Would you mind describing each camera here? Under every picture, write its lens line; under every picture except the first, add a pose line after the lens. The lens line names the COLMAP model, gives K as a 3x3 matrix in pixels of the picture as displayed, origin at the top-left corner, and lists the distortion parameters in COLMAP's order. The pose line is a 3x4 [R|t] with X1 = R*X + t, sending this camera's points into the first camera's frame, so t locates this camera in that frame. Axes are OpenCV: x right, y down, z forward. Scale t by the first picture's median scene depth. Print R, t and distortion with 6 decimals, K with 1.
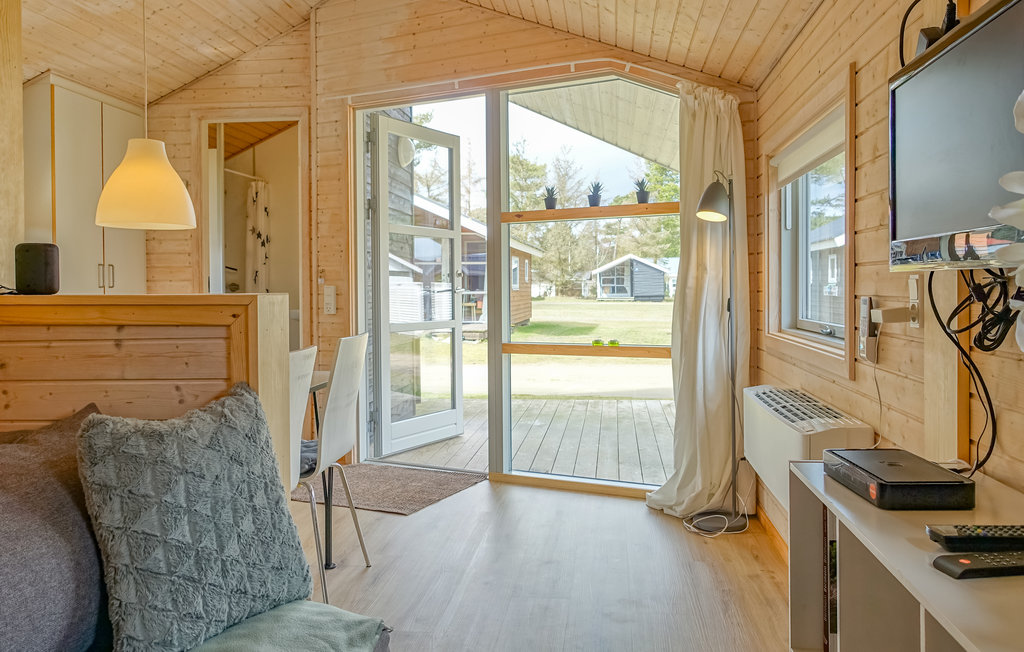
lens RADIAL K [[809.1, 0, 512.5], [0, 809.1, 321.2], [0, 0, 1]] dist [0.005010, 0.002724]
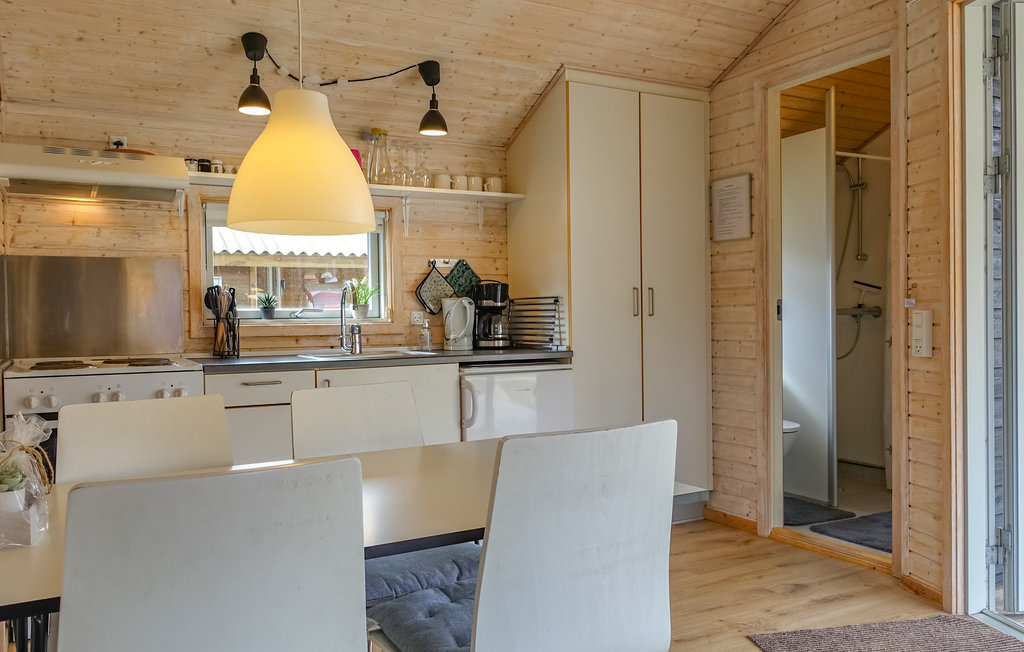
lens RADIAL K [[809.1, 0, 515.4], [0, 809.1, 339.4], [0, 0, 1]] dist [0.005010, 0.002724]
pose [[0.584431, 0.018789, -0.811226, 0.089934], [-0.023791, 0.999699, 0.006015, -0.018182], [0.811095, 0.015784, 0.584702, 0.393125]]
